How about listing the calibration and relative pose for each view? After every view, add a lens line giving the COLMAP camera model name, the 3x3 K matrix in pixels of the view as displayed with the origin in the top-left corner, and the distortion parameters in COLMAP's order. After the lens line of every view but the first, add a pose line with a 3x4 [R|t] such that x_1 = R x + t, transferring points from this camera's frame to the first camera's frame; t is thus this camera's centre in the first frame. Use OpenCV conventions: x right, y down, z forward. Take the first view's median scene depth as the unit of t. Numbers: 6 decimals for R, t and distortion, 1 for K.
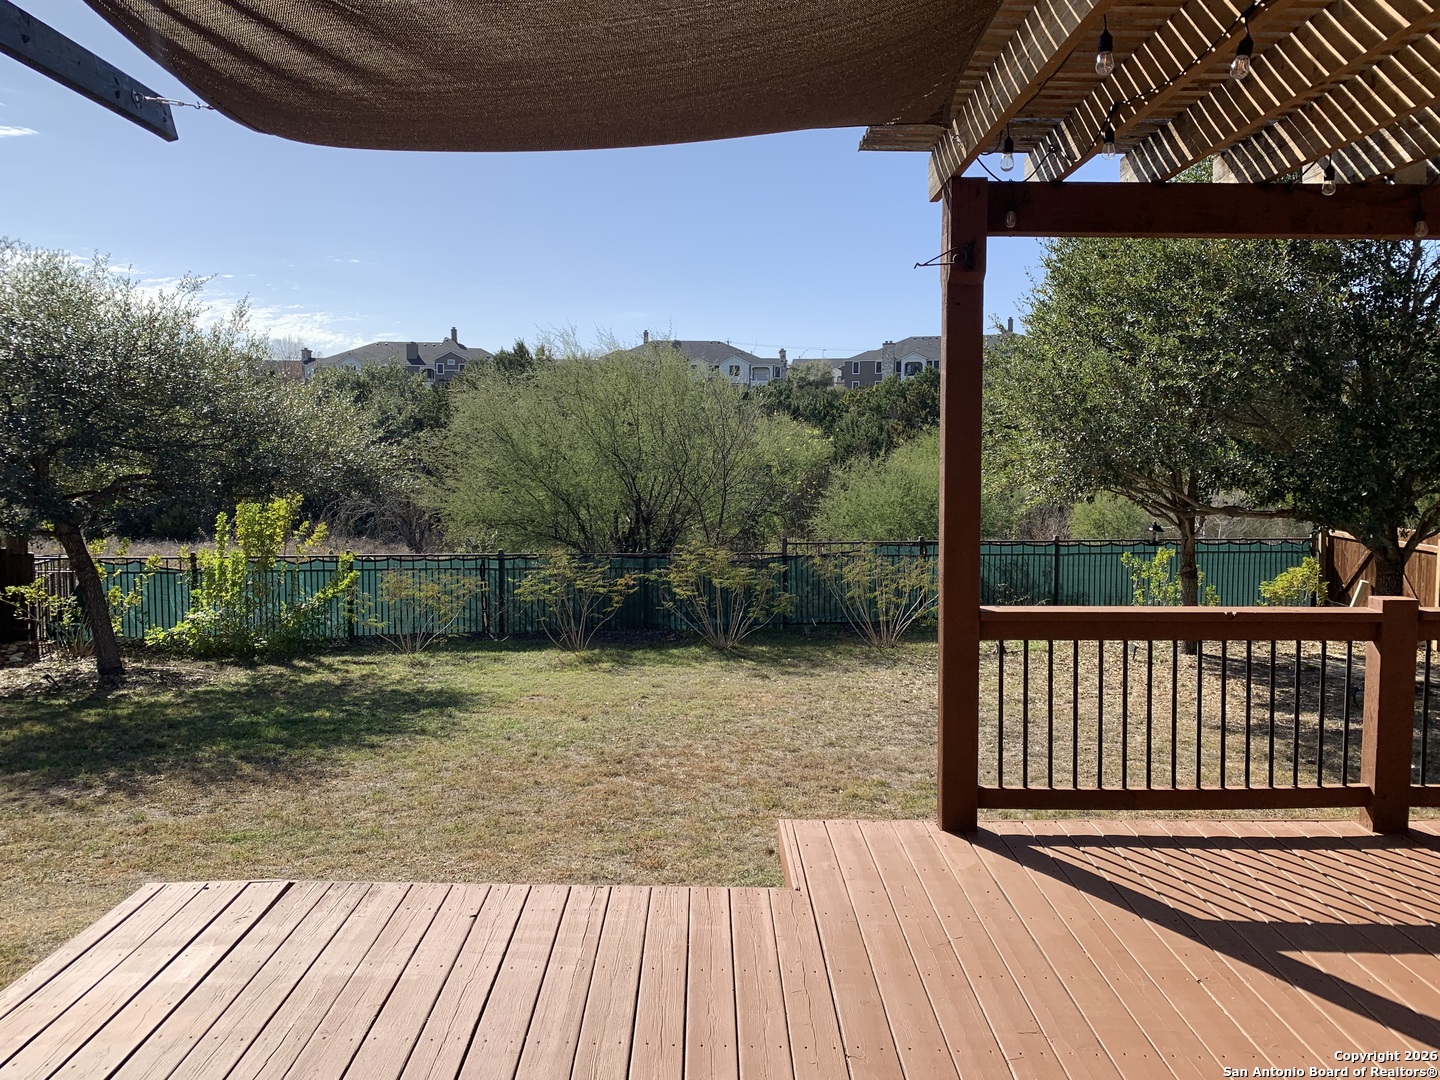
lens RADIAL K [[1096.5, 0, 731.3], [0, 1096.5, 508.7], [0, 0, 1]] dist [0.034102, -0.029221]
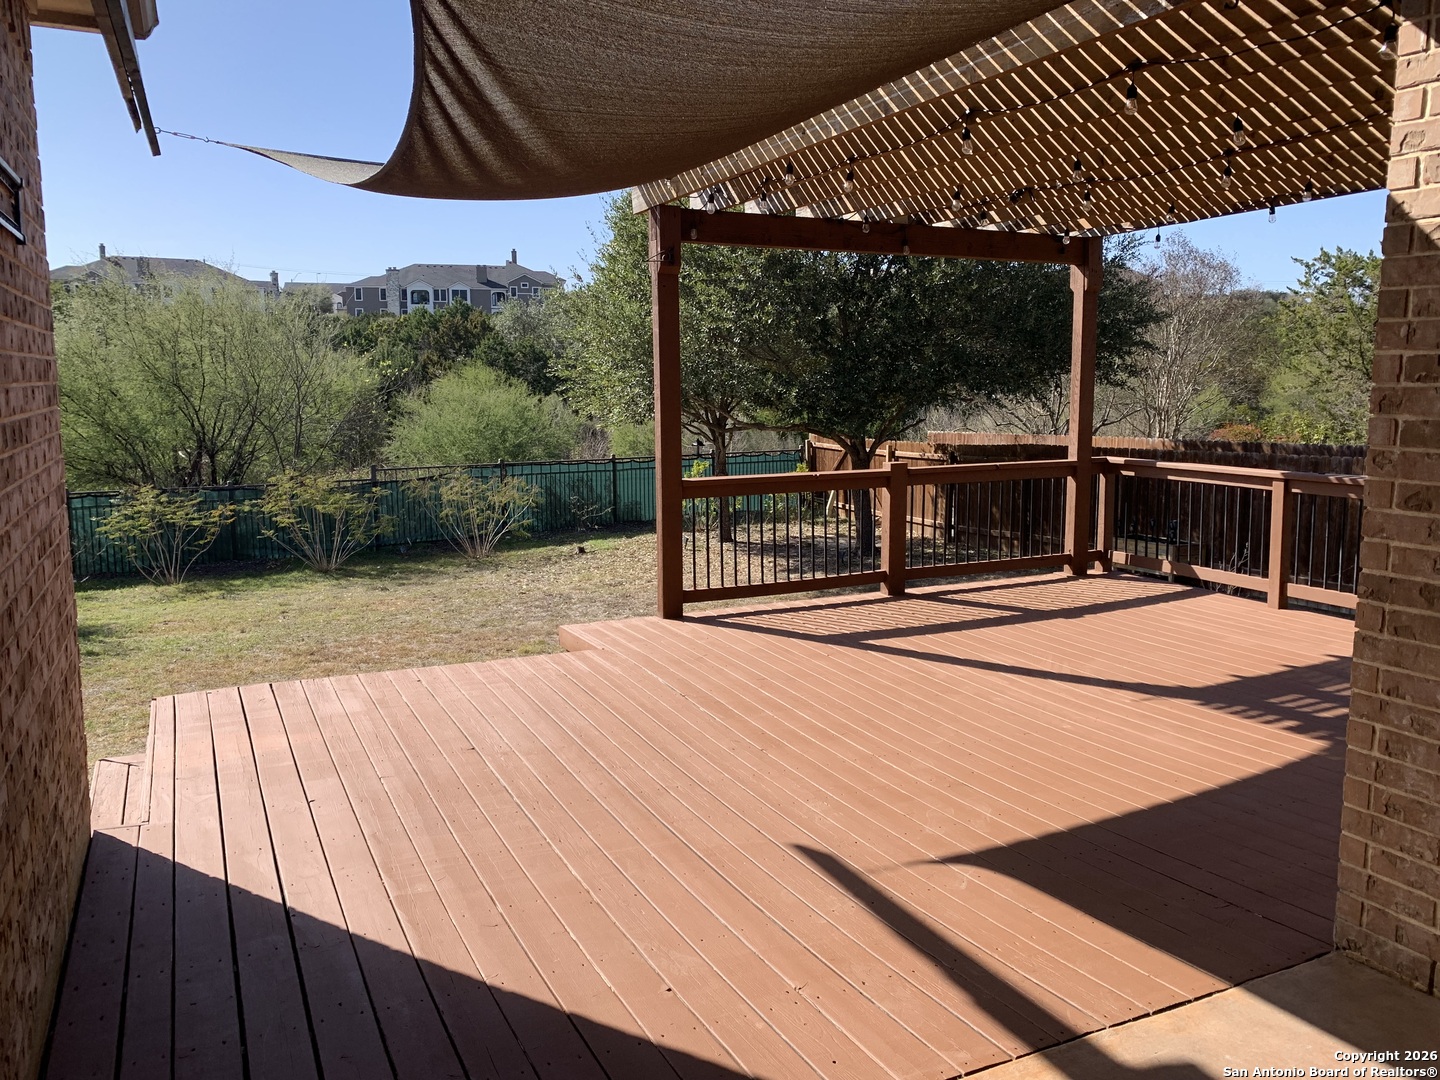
lens RADIAL K [[1096.5, 0, 723.0], [0, 1096.5, 536.6], [0, 0, 1]] dist [0.034102, -0.029221]
pose [[0.907748, -0.067883, 0.413988, -0.099038], [0.031422, 0.995051, 0.094263, 0.006453], [-0.418338, -0.072559, 0.905389, -0.123138]]
